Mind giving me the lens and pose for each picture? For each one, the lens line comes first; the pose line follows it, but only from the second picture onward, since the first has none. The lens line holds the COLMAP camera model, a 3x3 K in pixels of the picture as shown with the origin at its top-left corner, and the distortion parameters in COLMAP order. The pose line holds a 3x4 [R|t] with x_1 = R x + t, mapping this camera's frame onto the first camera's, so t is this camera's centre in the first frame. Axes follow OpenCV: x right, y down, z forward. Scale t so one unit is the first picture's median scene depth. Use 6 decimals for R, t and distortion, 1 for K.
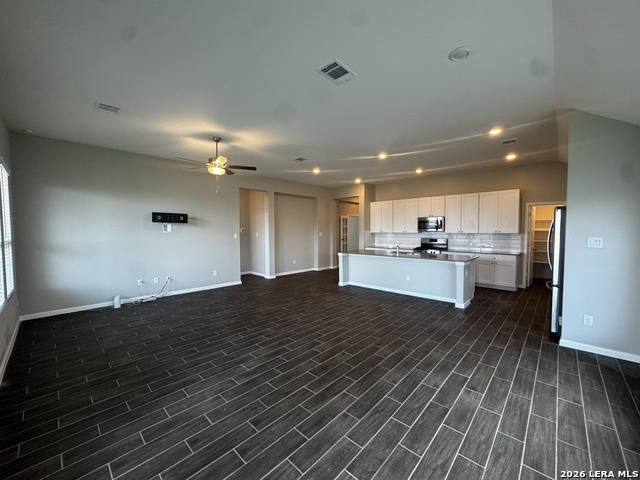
lens RADIAL K [[255.5, 0, 320.6], [0, 255.5, 240.1], [0, 0, 1]] dist [-0.003642, -0.000578]
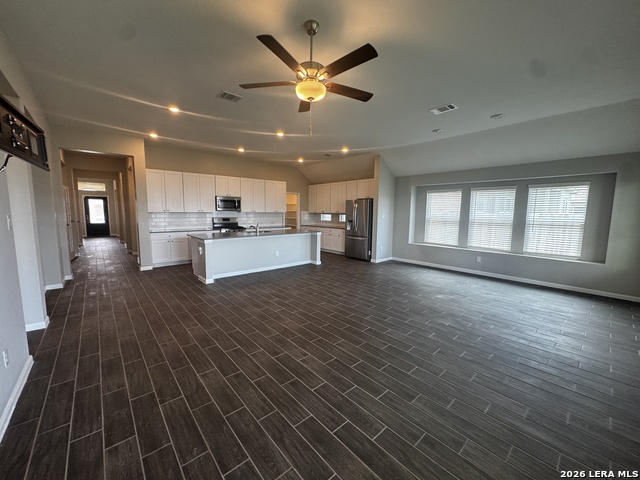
lens RADIAL K [[255.5, 0, 320.8], [0, 255.5, 239.5], [0, 0, 1]] dist [-0.003642, -0.000578]
pose [[0.095323, -0.111706, 0.989159, -0.884688], [0.031066, 0.993534, 0.109206, -0.030993], [-0.994961, 0.020319, 0.098177, 0.861430]]
